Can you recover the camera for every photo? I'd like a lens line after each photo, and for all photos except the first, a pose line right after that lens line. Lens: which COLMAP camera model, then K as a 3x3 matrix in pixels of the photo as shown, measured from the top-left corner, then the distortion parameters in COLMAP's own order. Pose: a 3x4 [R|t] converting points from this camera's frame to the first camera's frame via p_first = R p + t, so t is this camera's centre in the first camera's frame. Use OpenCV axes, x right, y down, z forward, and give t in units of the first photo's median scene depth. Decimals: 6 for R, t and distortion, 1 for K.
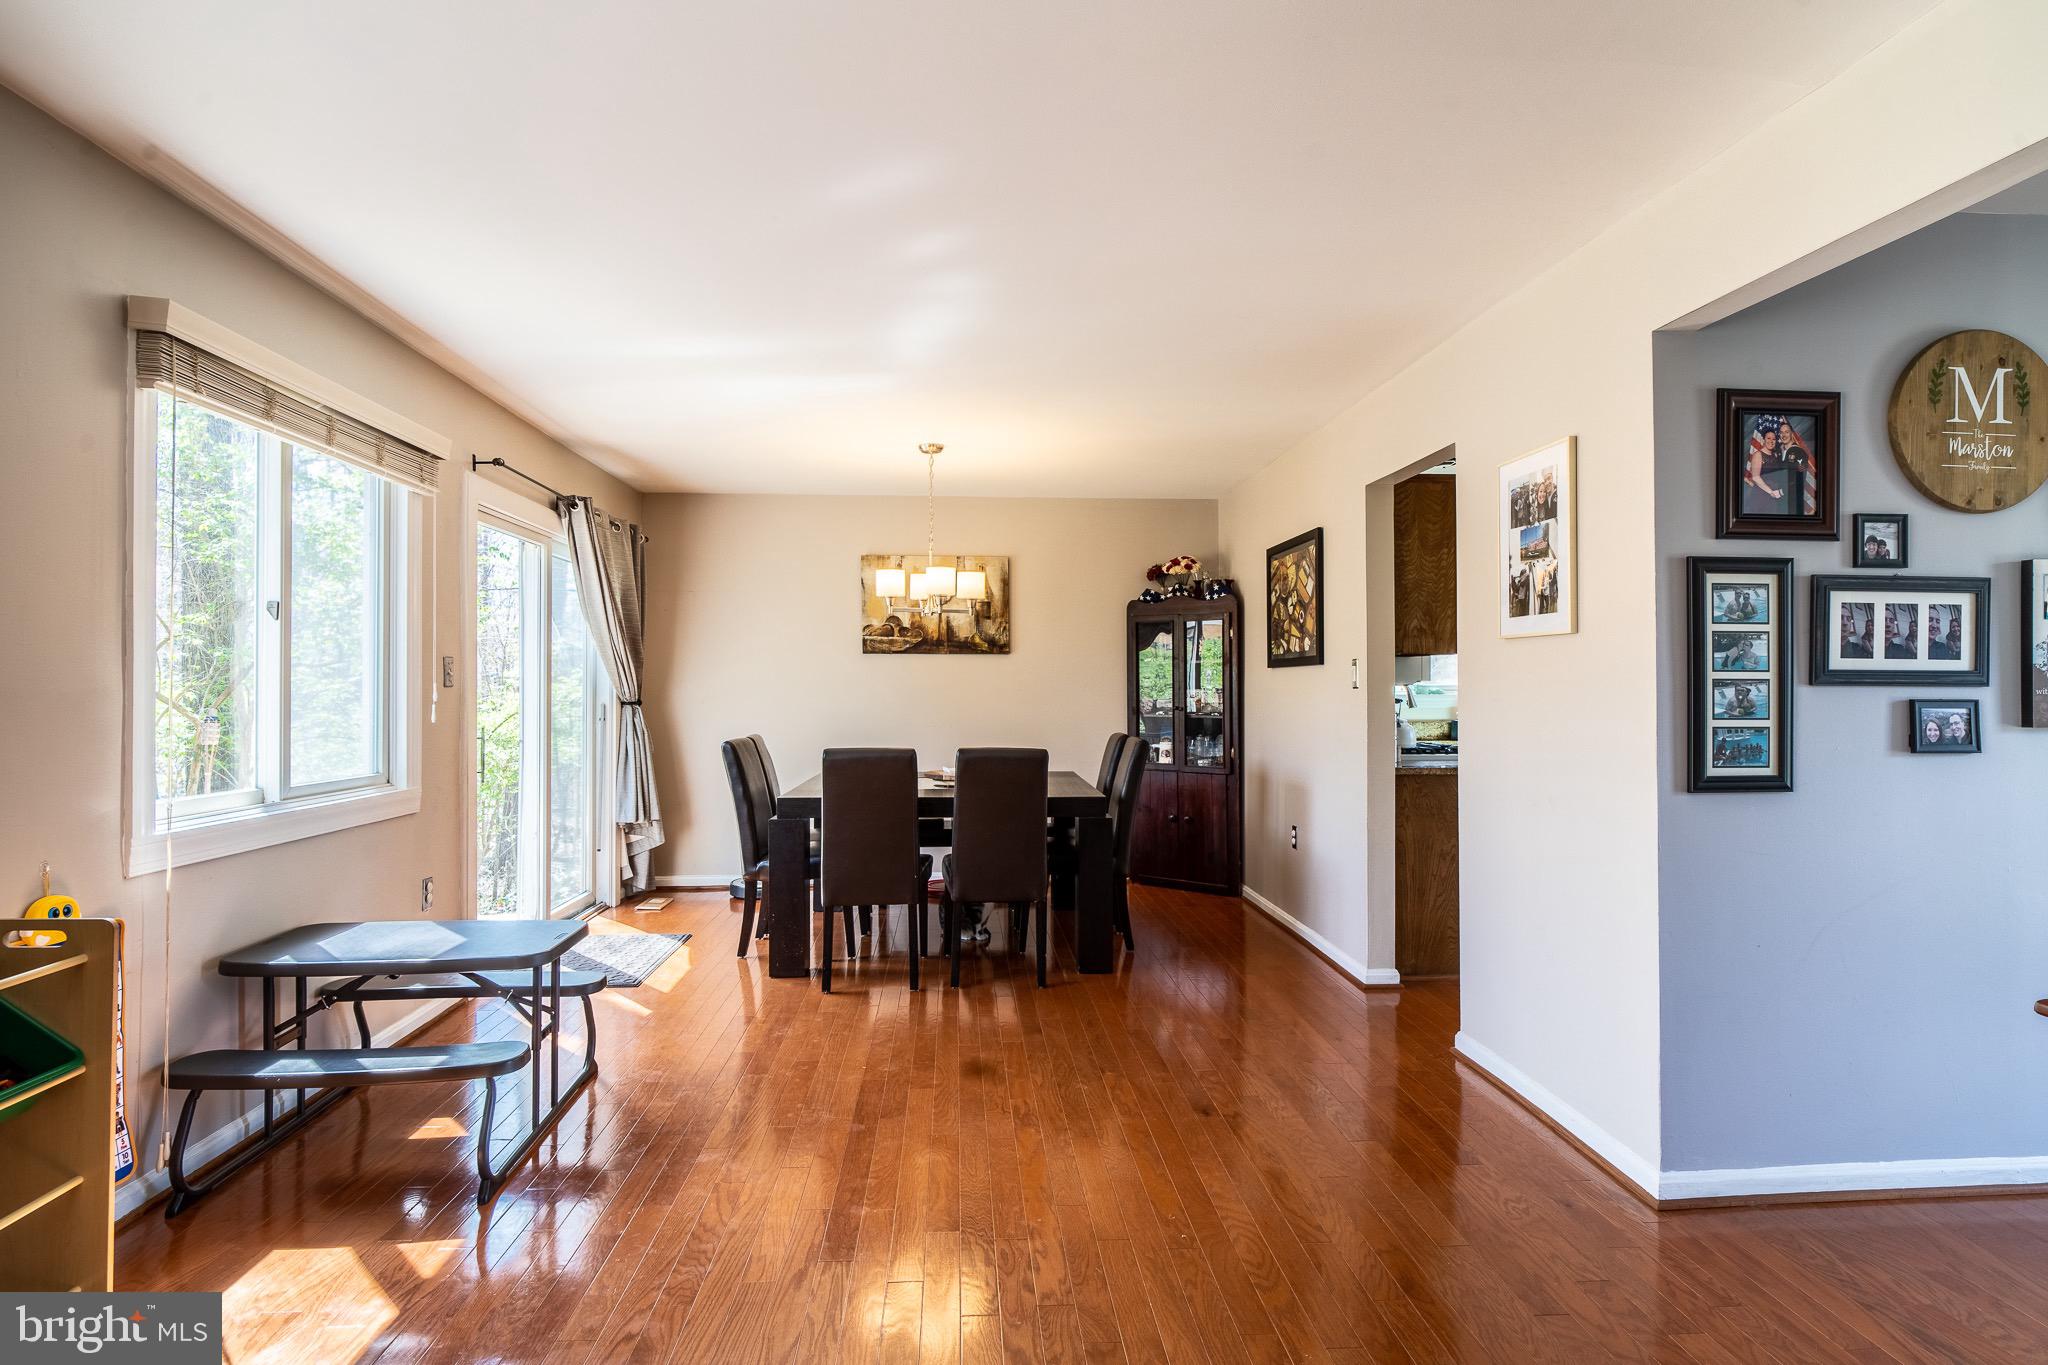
lens RADIAL K [[1061.3, 0, 1023.9], [0, 1061.3, 682.5], [0, 0, 1]] dist [-0.000938, -0.001133]
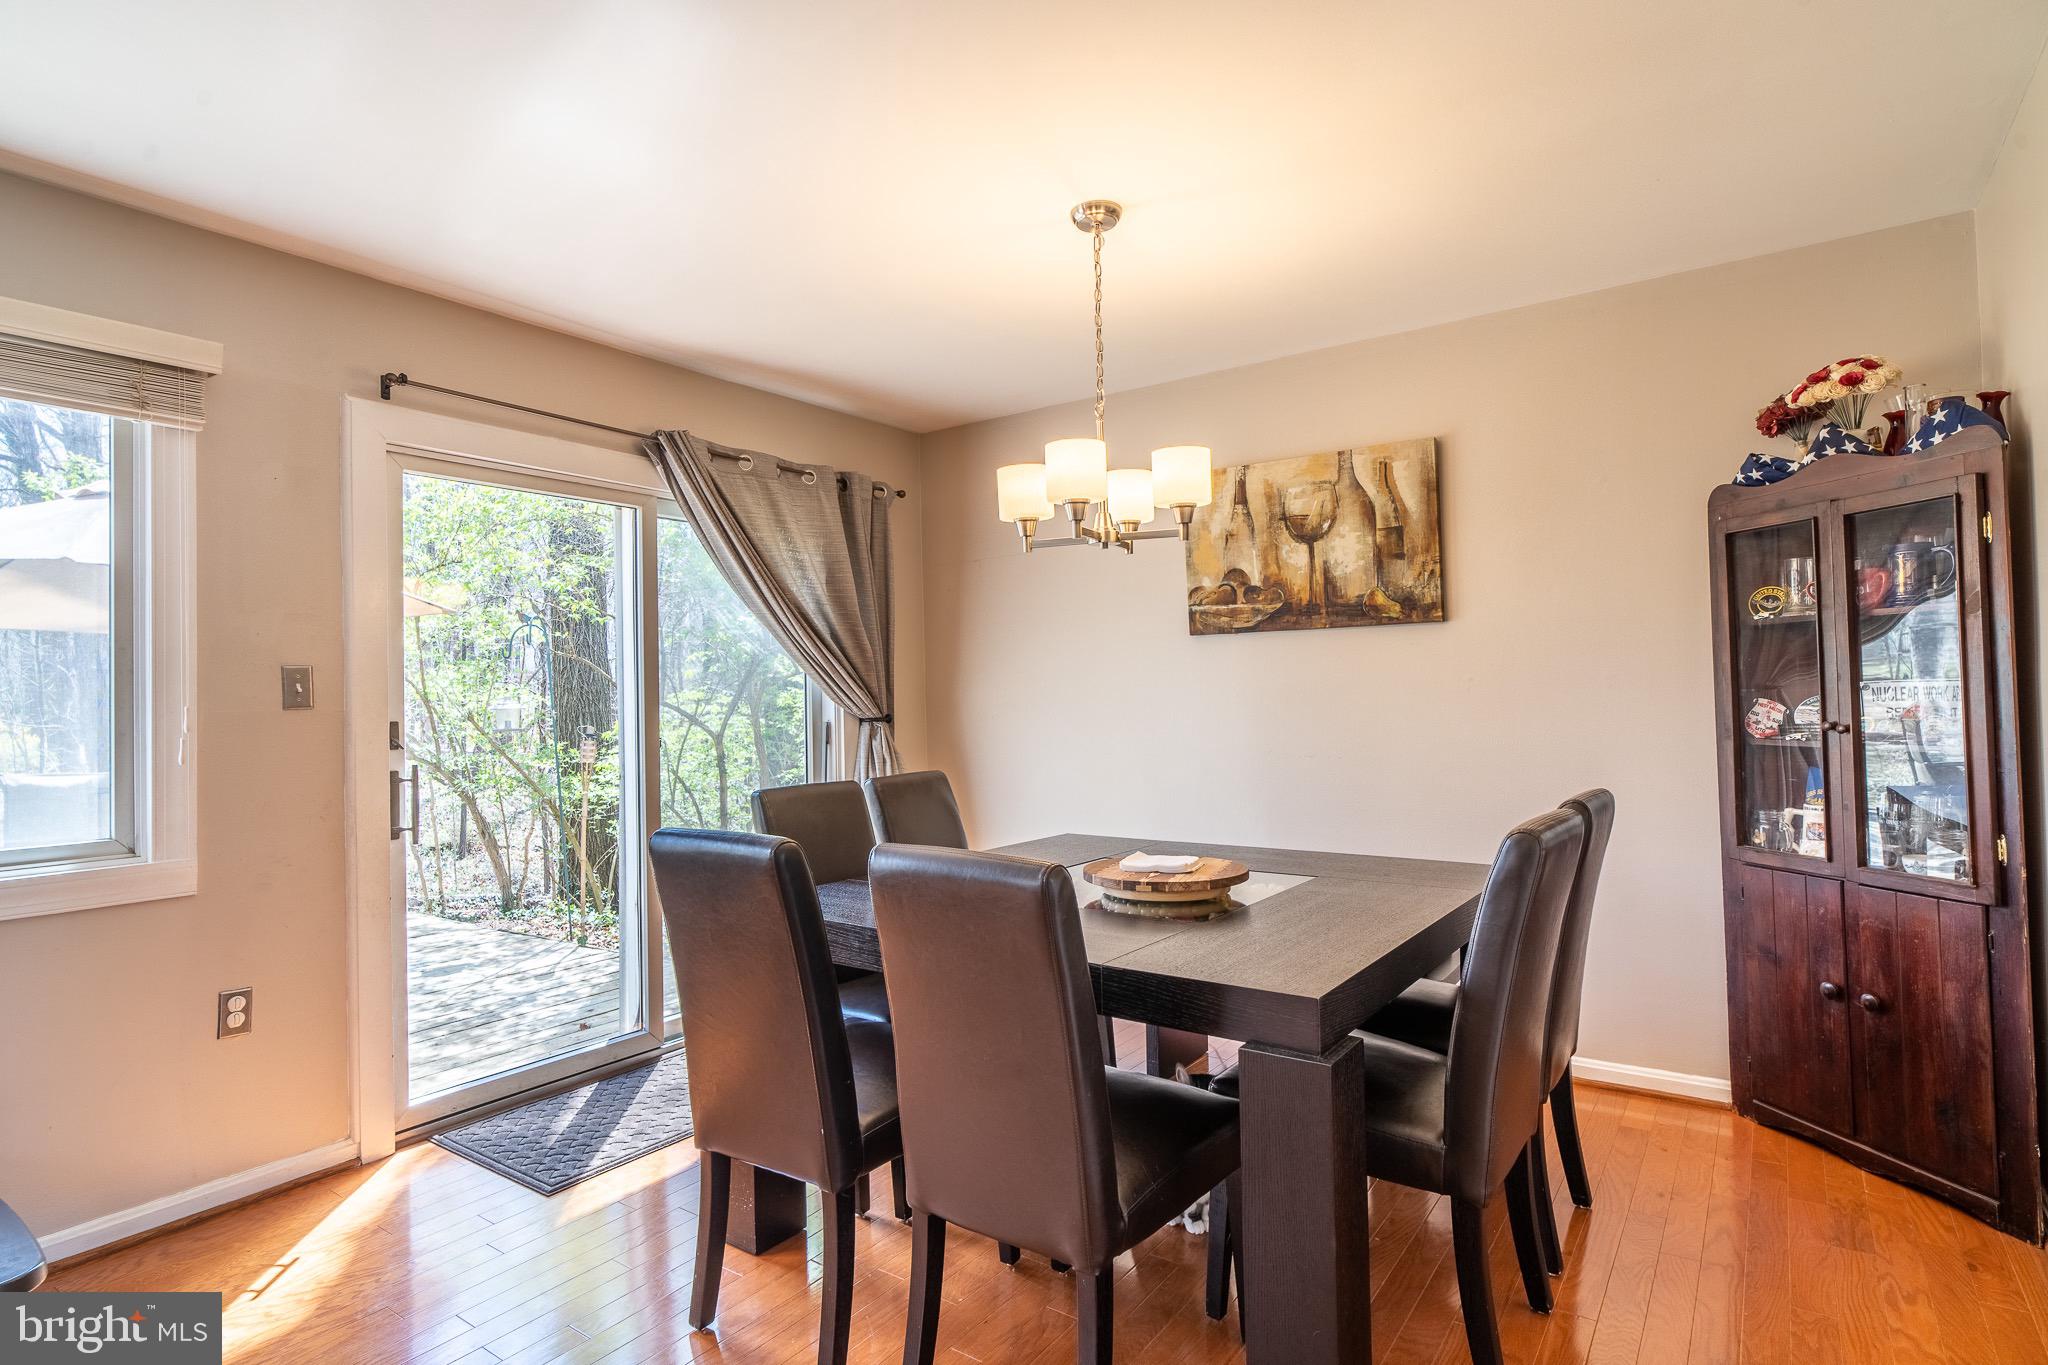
lens RADIAL K [[1061.3, 0, 1023.1], [0, 1061.3, 675.5], [0, 0, 1]] dist [-0.000938, -0.001133]
pose [[0.773816, -0.029482, -0.632724, 0.157932], [0.025422, 0.999557, -0.015483, 0.002749], [0.632901, -0.004104, 0.774222, 0.467397]]
